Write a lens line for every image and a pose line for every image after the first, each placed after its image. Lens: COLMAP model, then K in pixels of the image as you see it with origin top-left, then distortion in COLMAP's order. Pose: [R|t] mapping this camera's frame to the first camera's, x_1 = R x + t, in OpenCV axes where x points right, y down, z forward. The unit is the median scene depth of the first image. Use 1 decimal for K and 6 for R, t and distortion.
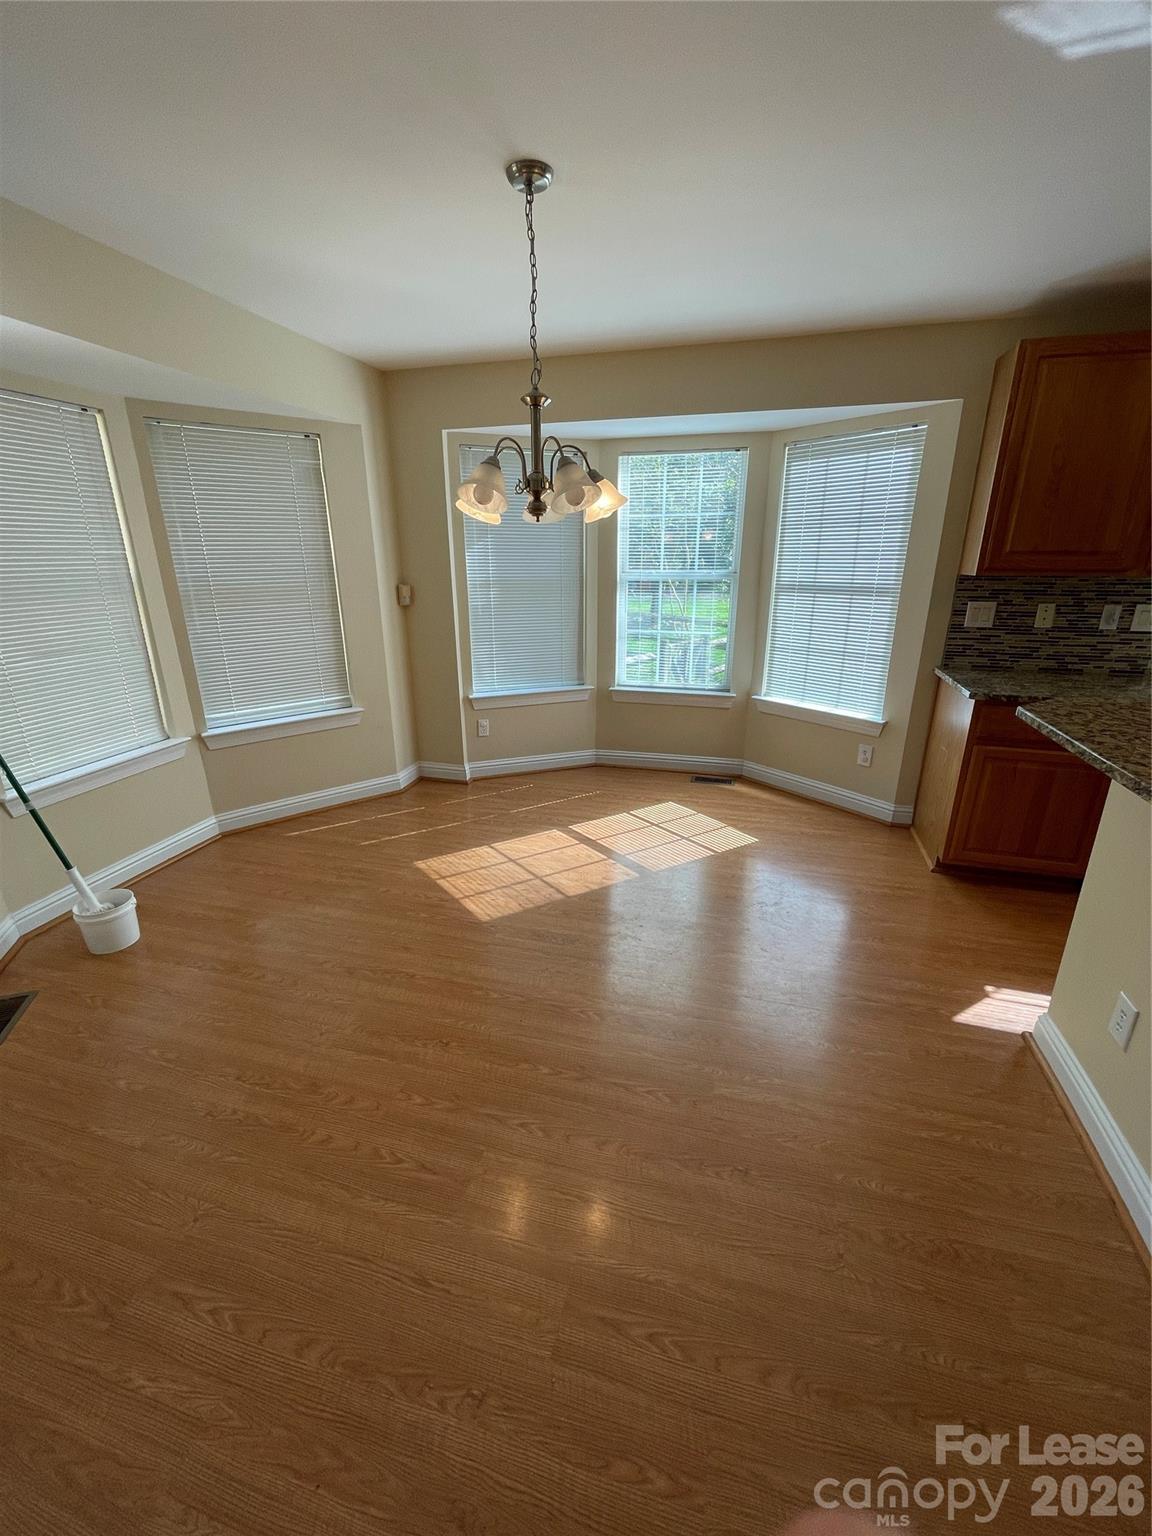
lens RADIAL K [[623.7, 0, 571.3], [0, 623.7, 765.9], [0, 0, 1]] dist [-0.001486, -0.001161]
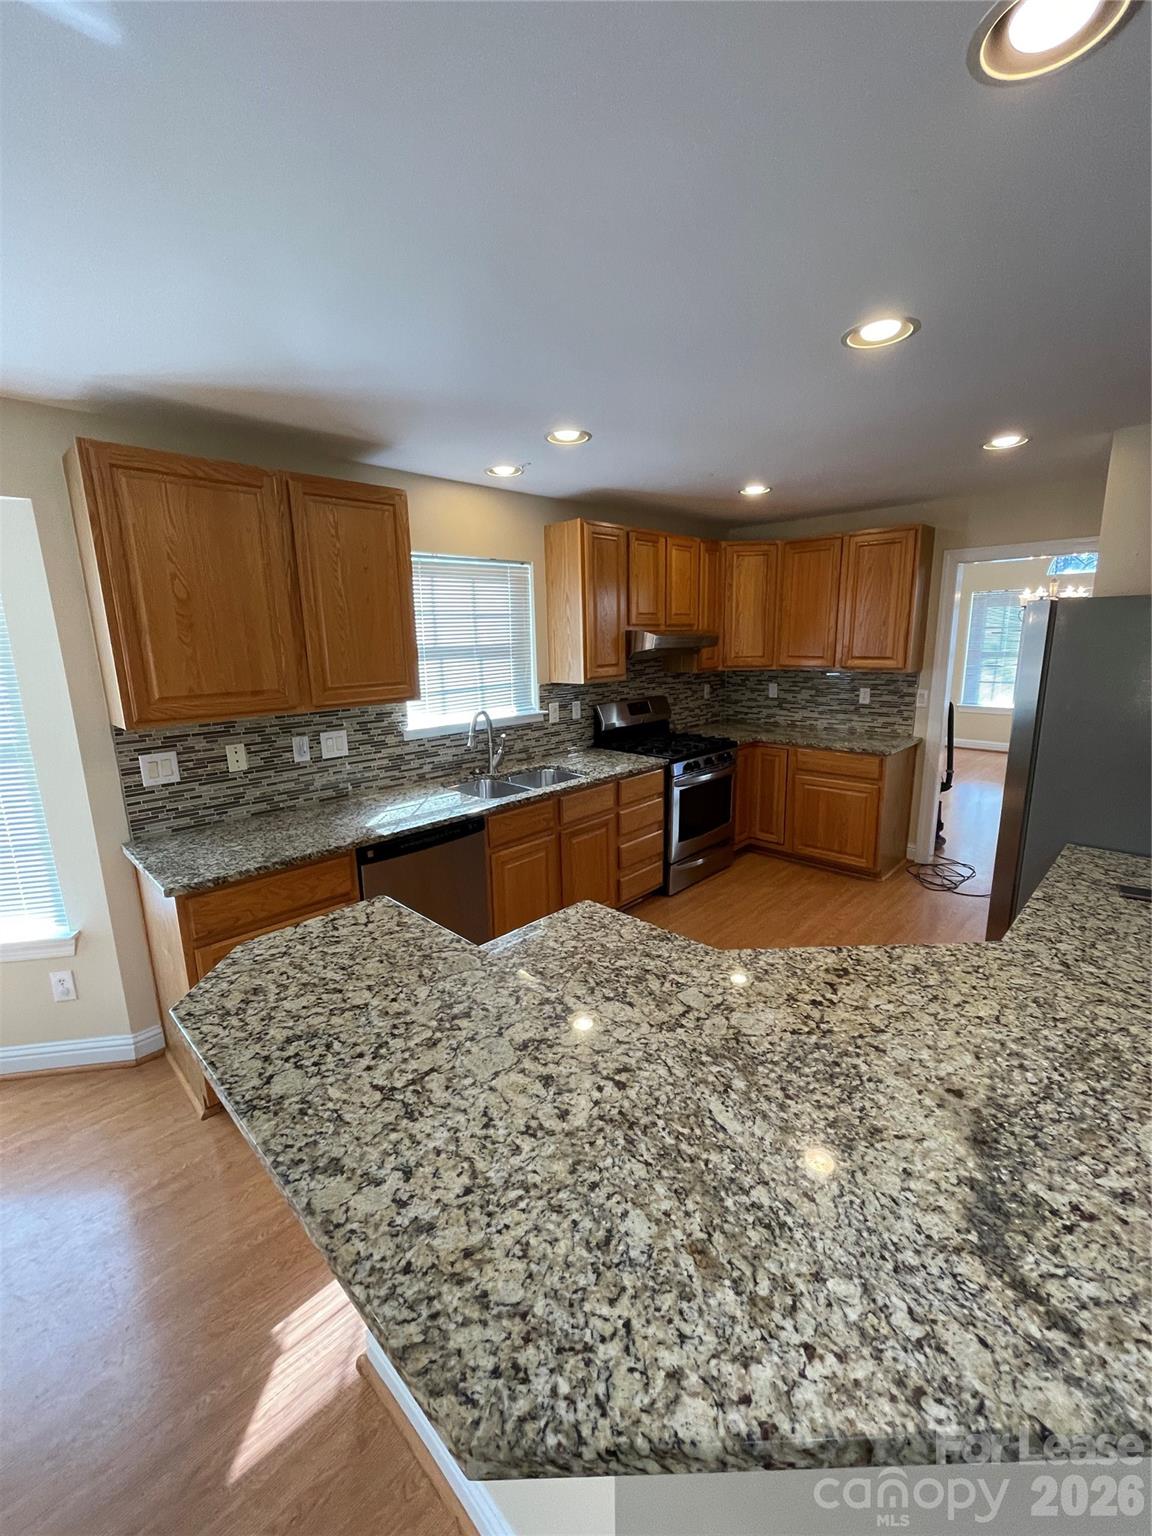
lens RADIAL K [[623.7, 0, 580.0], [0, 623.7, 762.6], [0, 0, 1]] dist [-0.001486, -0.001161]
pose [[0.476072, -0.182019, 0.860363, 0.237452], [0.300511, 0.953123, 0.035359, -0.120737], [-0.826468, 0.241715, 0.508453, 0.163121]]
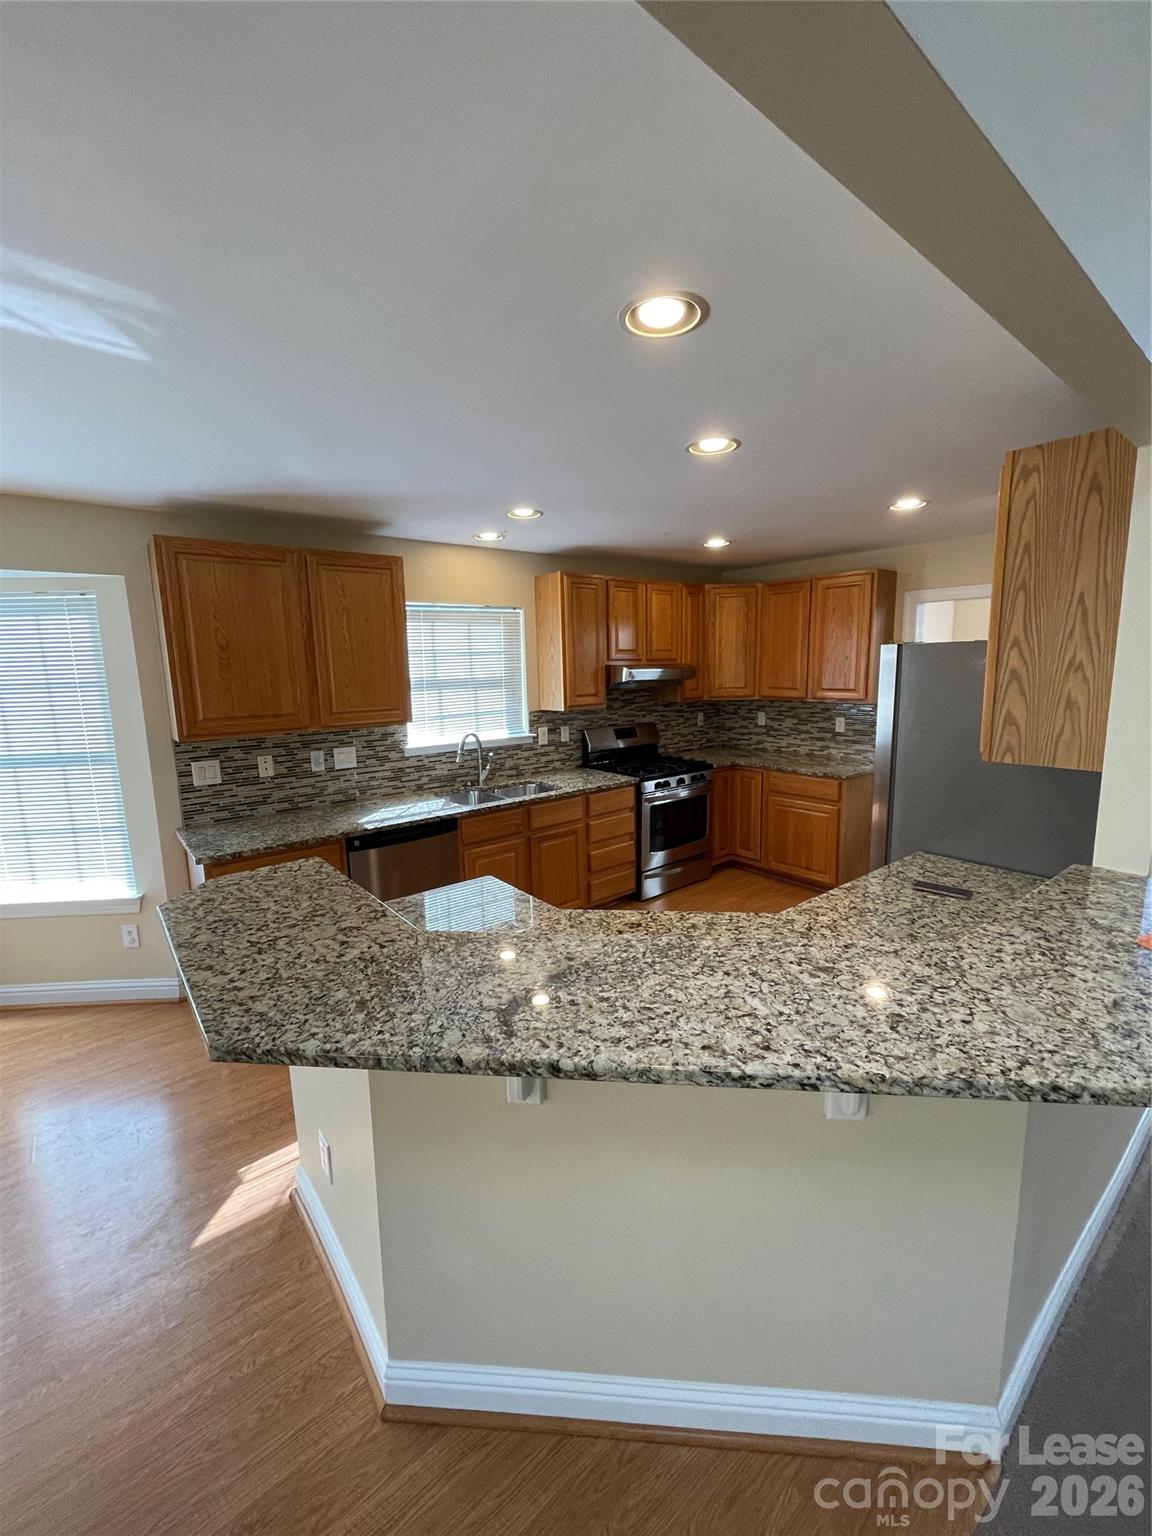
lens RADIAL K [[623.7, 0, 580.2], [0, 623.7, 762.5], [0, 0, 1]] dist [-0.001486, -0.001161]
pose [[0.577089, -0.135319, 0.805392, 0.187516], [0.280290, 0.959094, -0.039693, -0.045819], [-0.767076, 0.248650, 0.591411, -0.088846]]
